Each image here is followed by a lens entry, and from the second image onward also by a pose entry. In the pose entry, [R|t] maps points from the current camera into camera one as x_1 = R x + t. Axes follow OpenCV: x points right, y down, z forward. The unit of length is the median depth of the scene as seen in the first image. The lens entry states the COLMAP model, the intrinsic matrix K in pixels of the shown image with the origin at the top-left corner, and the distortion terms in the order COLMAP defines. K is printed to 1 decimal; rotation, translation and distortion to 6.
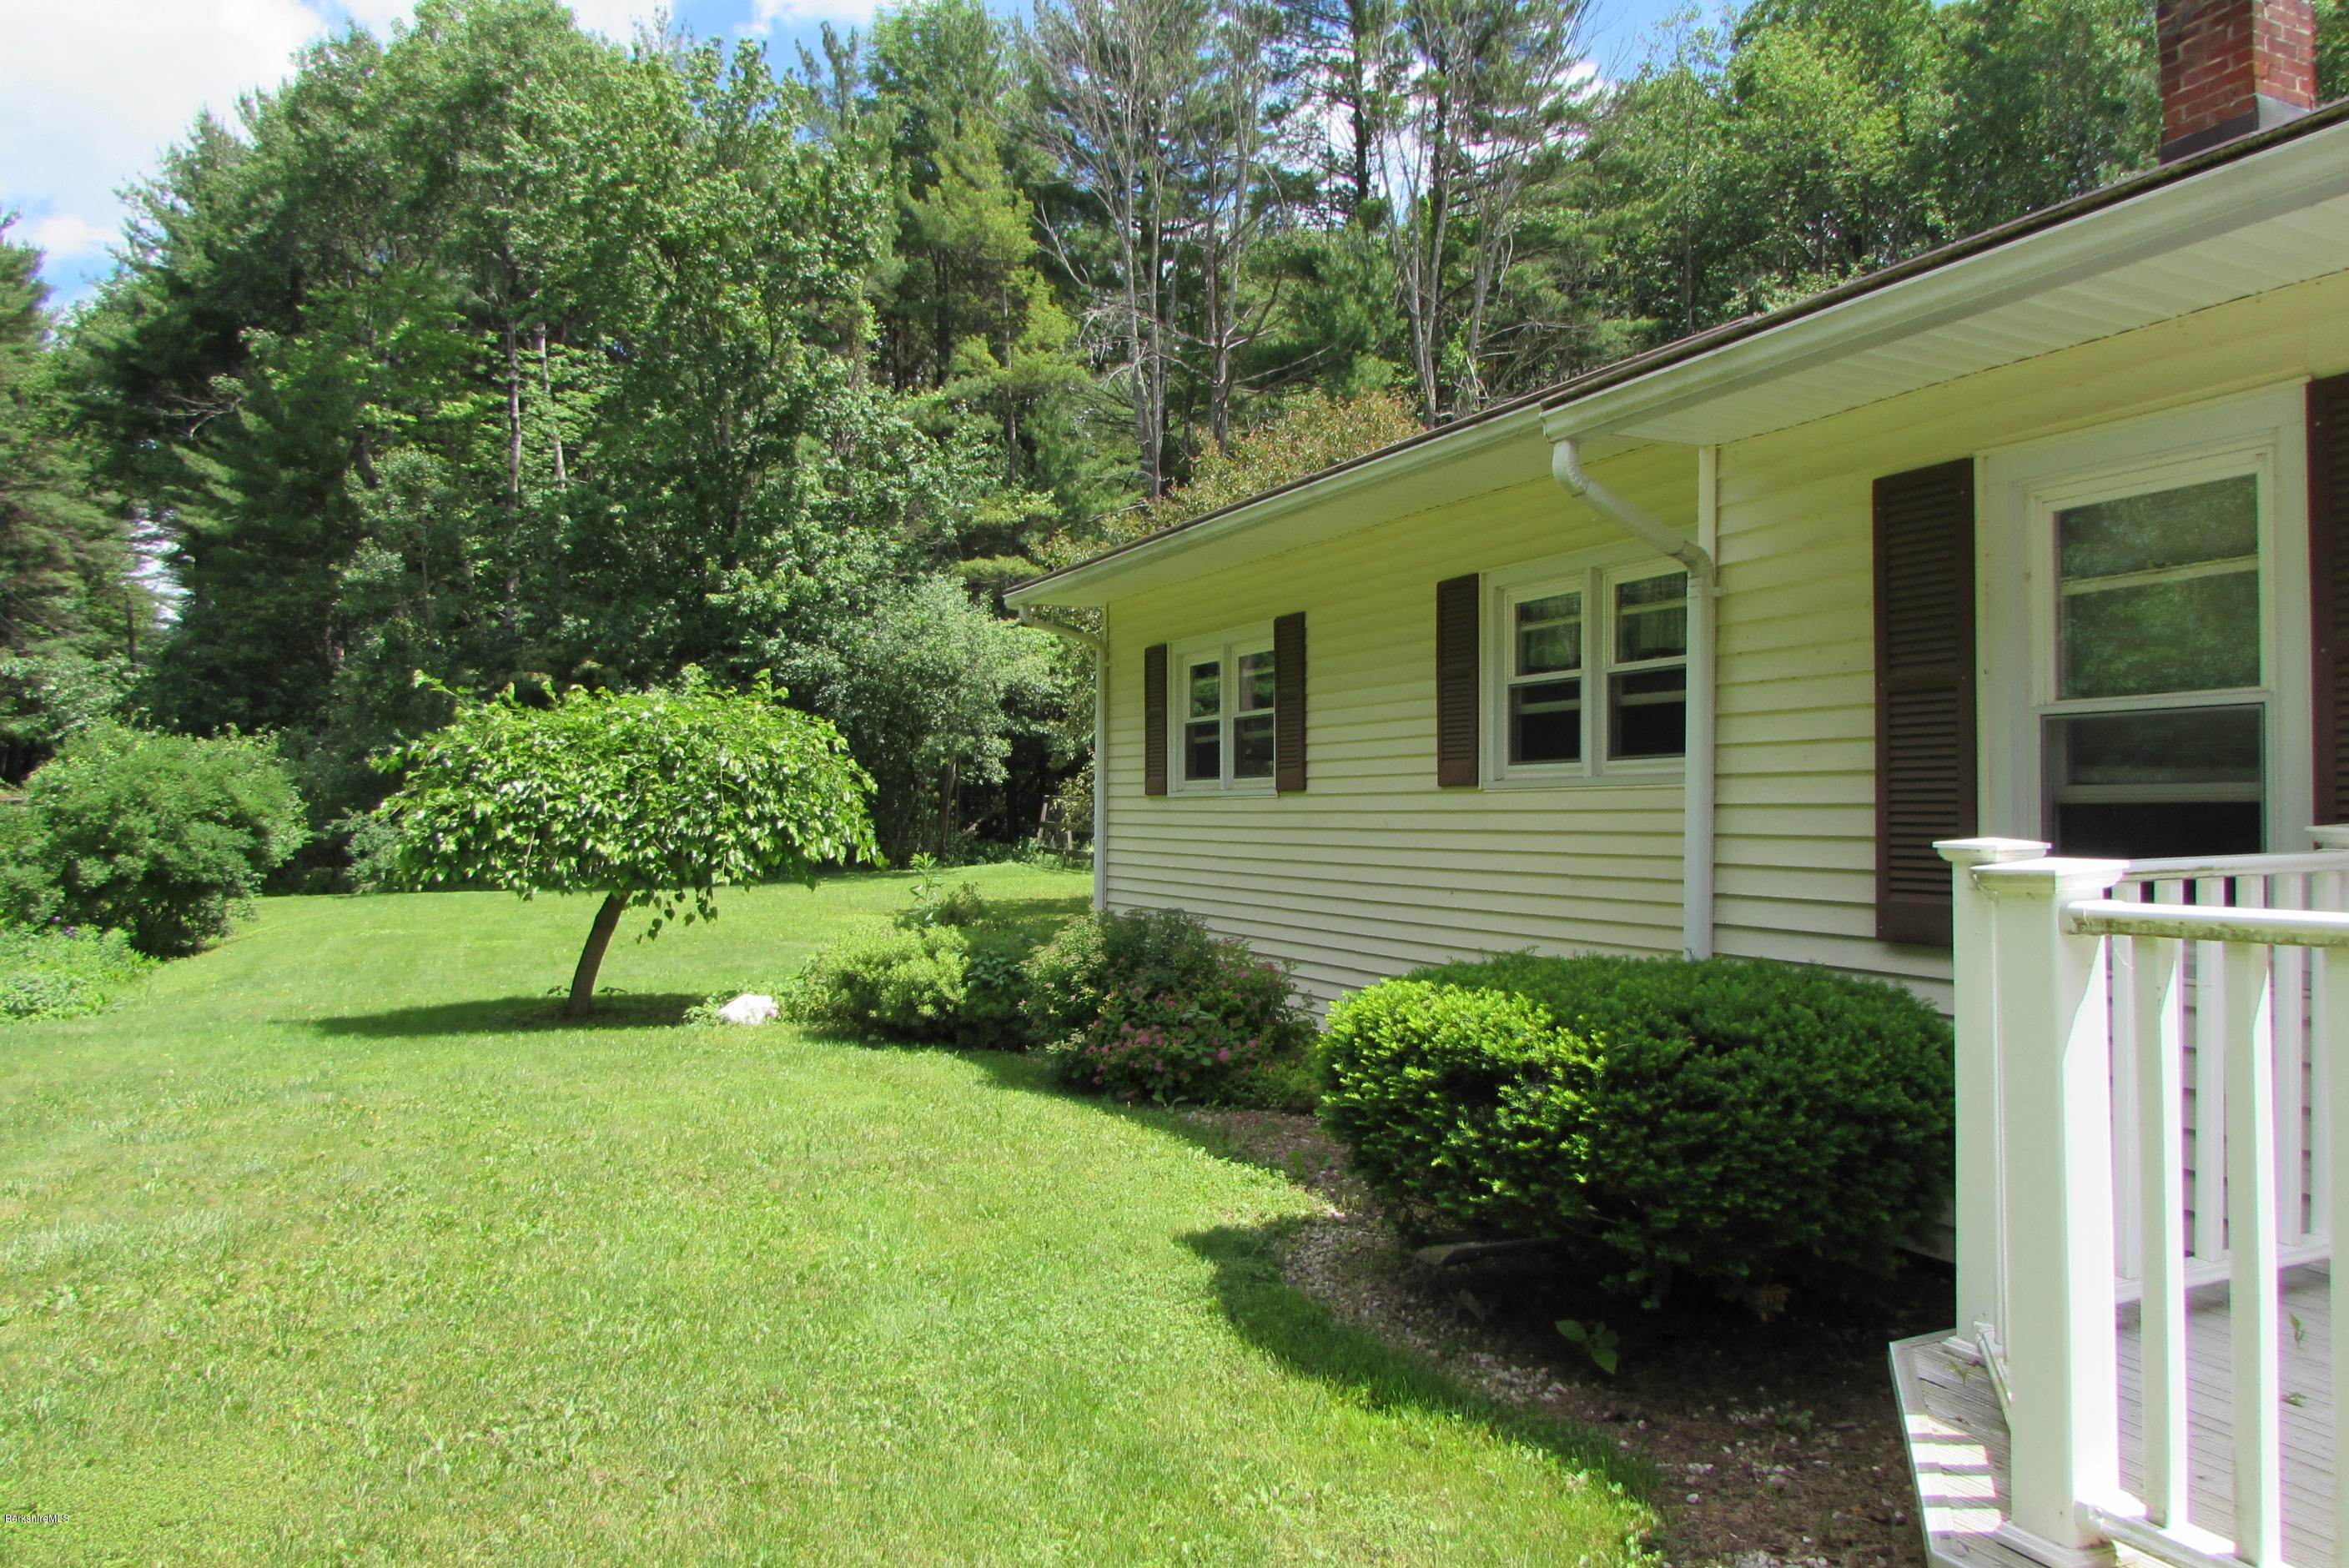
lens RADIAL K [[1659.2, 0, 1183.0], [0, 1659.2, 775.2], [0, 0, 1]] dist [-0.035884, 0.015740]
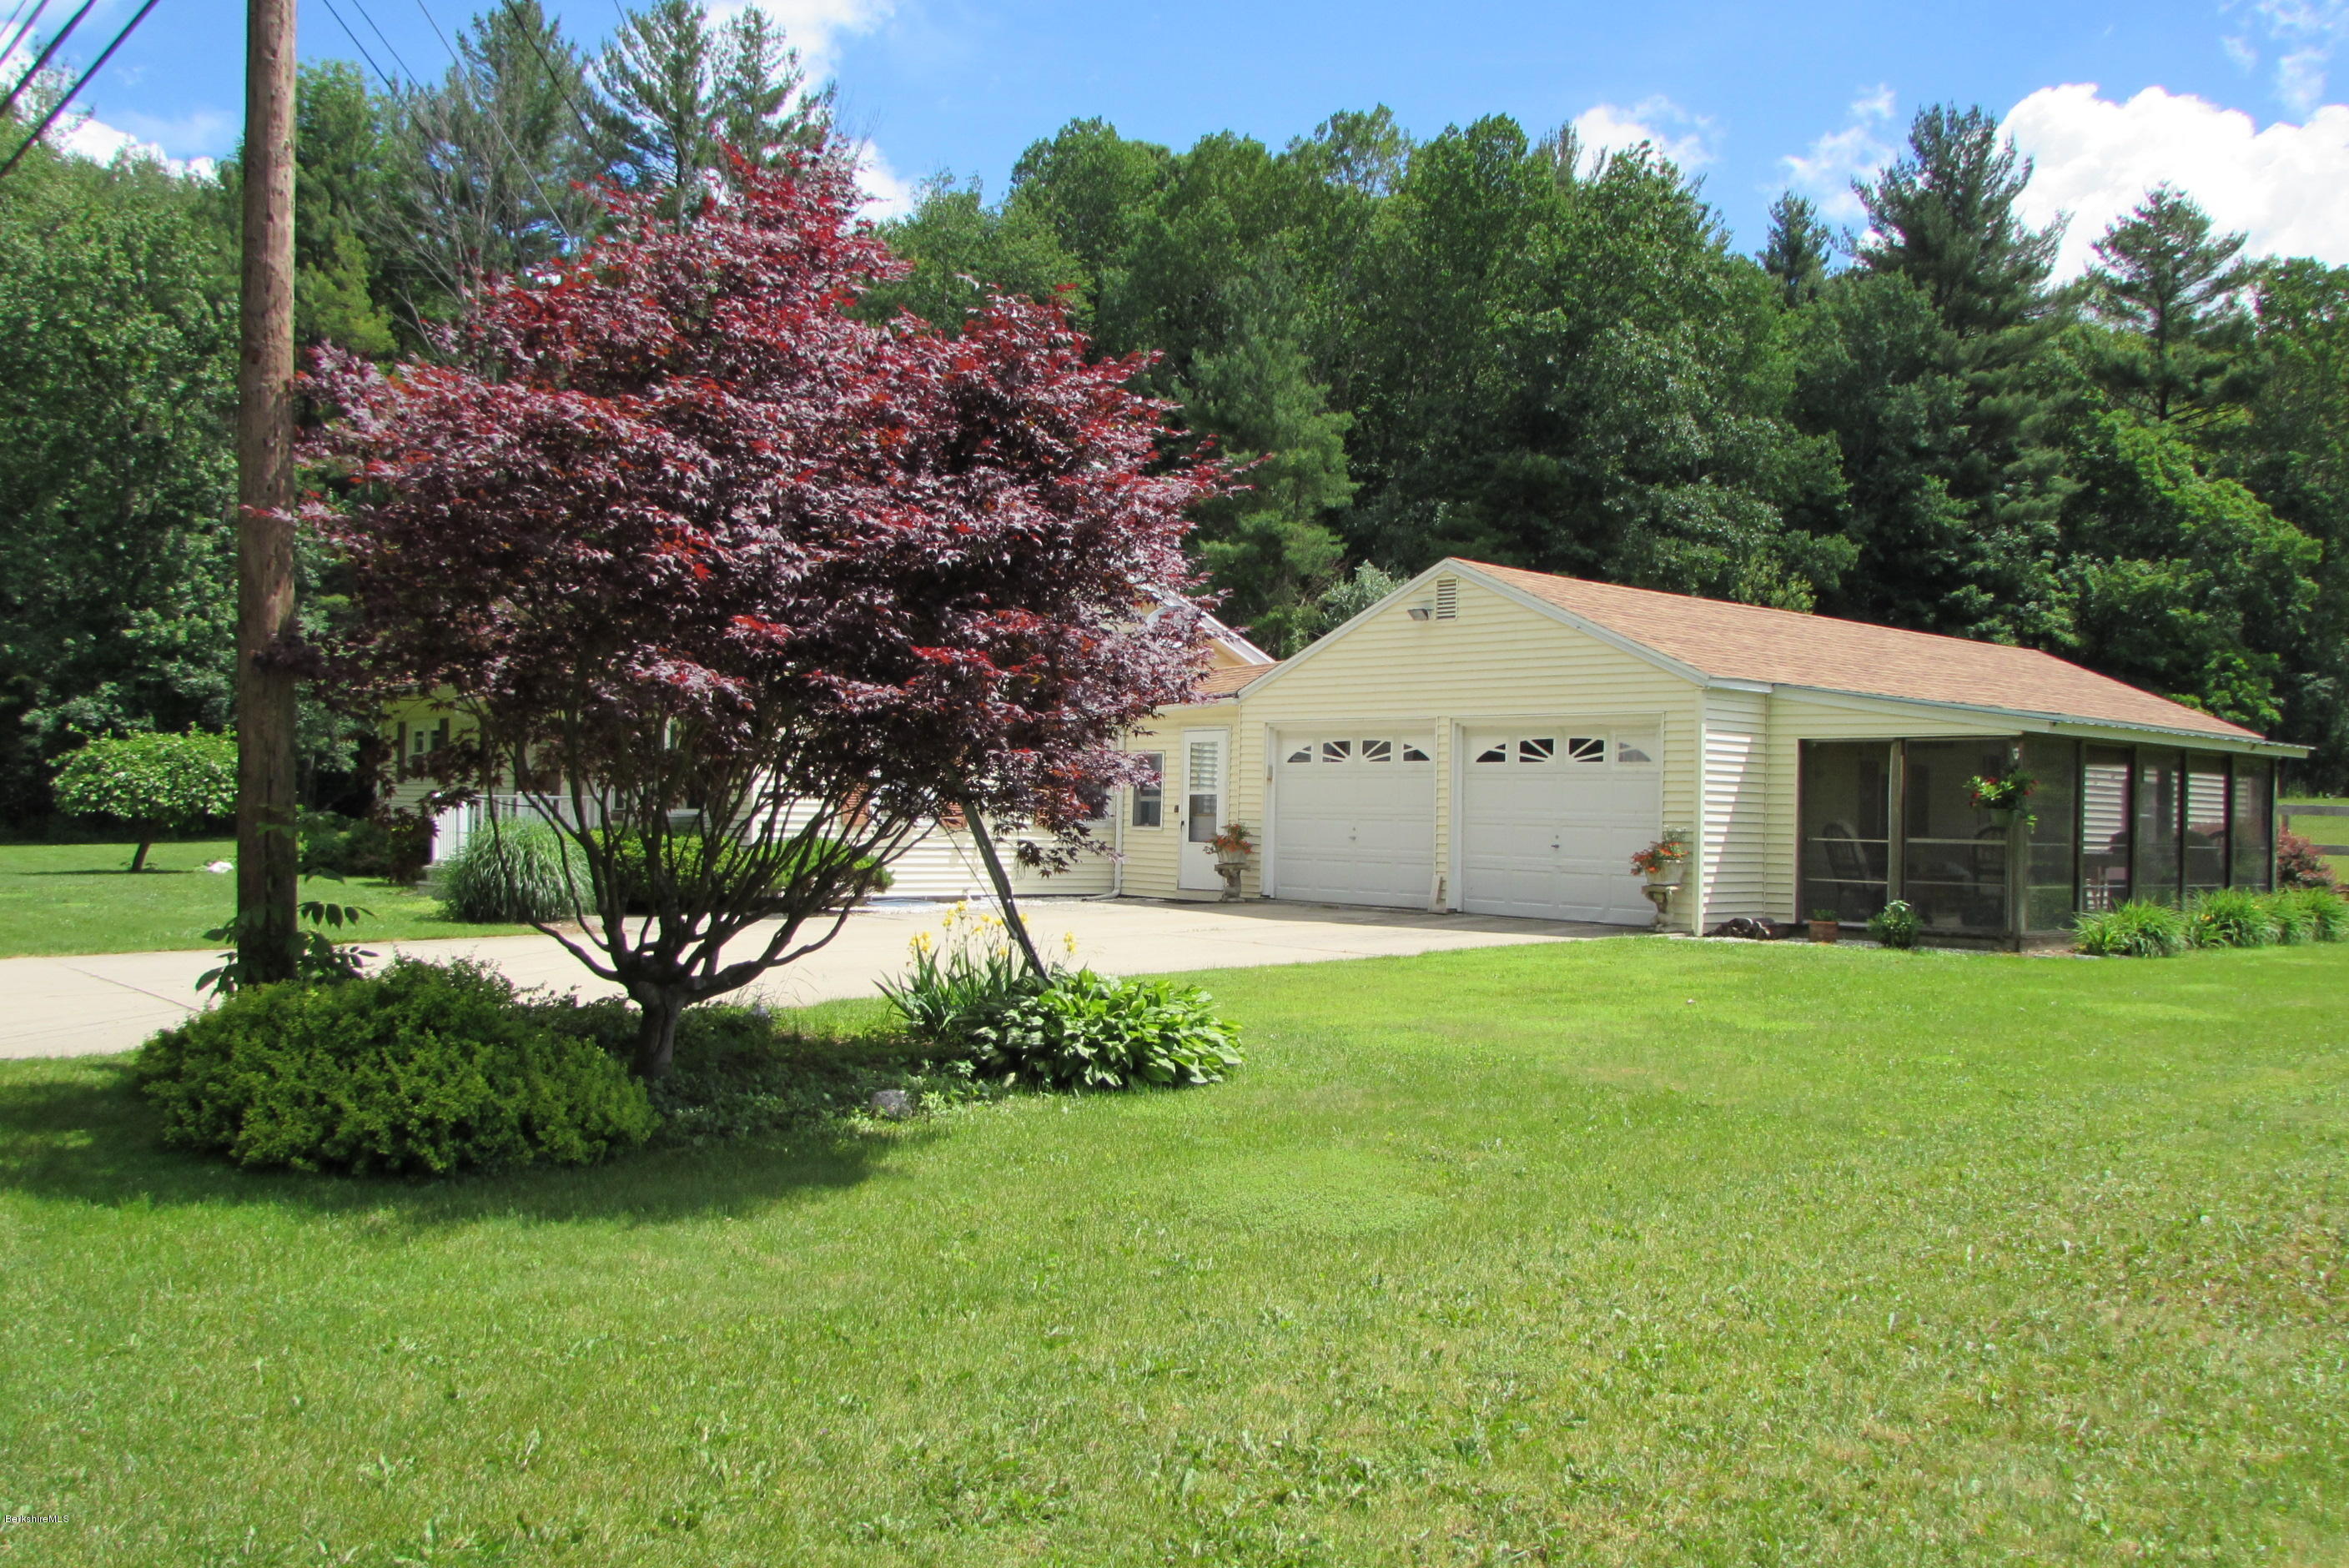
lens RADIAL K [[1960.8, 0, 1174.5], [0, 1960.8, 784.0], [0, 0, 1]] dist [-0.011664, -0.047839]
pose [[0.961567, 0.019042, 0.273908, 0.302784], [-0.021699, 0.999742, 0.006674, -0.031345], [-0.273710, -0.012361, 0.961733, -2.156961]]
